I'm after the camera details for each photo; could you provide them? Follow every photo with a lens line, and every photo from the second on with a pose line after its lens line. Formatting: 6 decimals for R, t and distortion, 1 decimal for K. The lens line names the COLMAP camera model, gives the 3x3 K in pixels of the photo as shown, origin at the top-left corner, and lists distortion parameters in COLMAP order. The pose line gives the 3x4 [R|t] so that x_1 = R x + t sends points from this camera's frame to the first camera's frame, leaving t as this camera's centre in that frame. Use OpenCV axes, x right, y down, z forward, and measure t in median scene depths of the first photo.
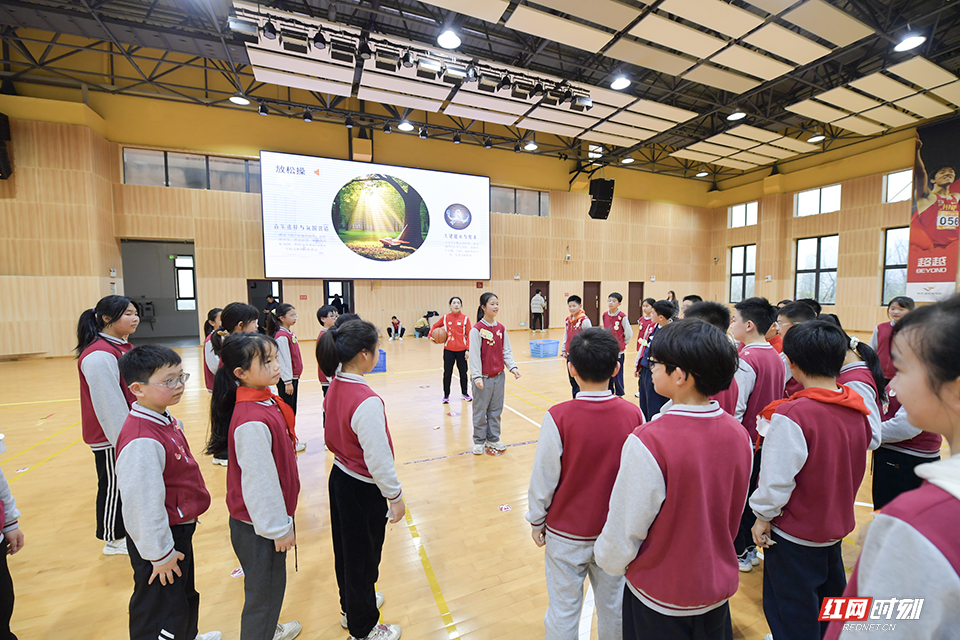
lens RADIAL K [[386.0, 0, 480.0], [0, 386.0, 320.0], [0, 0, 1]] dist [-0.000463, -0.000071]
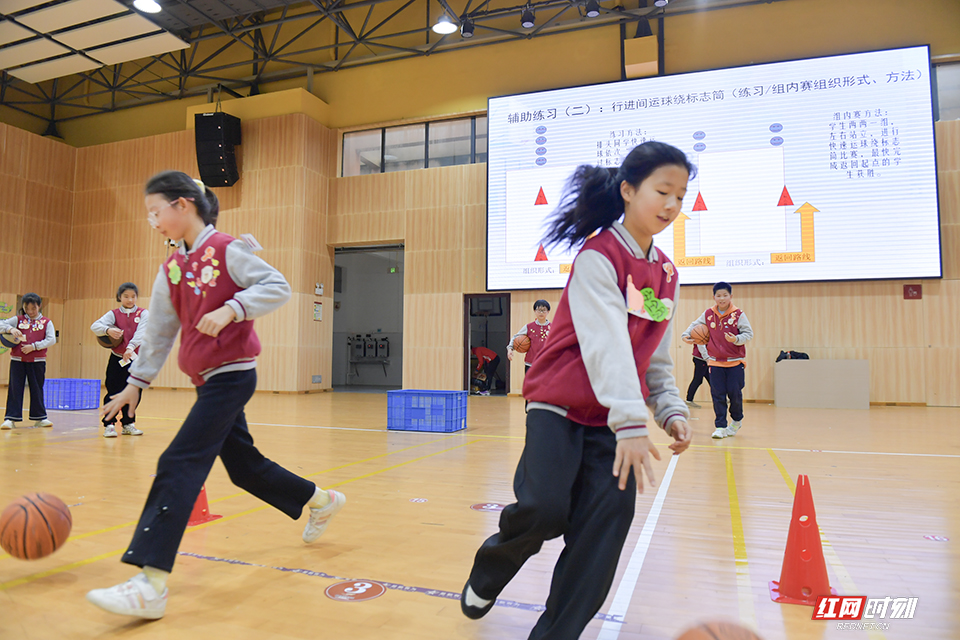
lens RADIAL K [[663.7, 0, 480.0], [0, 663.7, 320.0], [0, 0, 1]] dist [-0.049965, -0.004842]
pose [[0.738036, -0.032112, -0.673997, 0.172398], [-0.058423, 0.992075, -0.111241, 0.063285], [0.672227, 0.121477, 0.730311, 0.233099]]
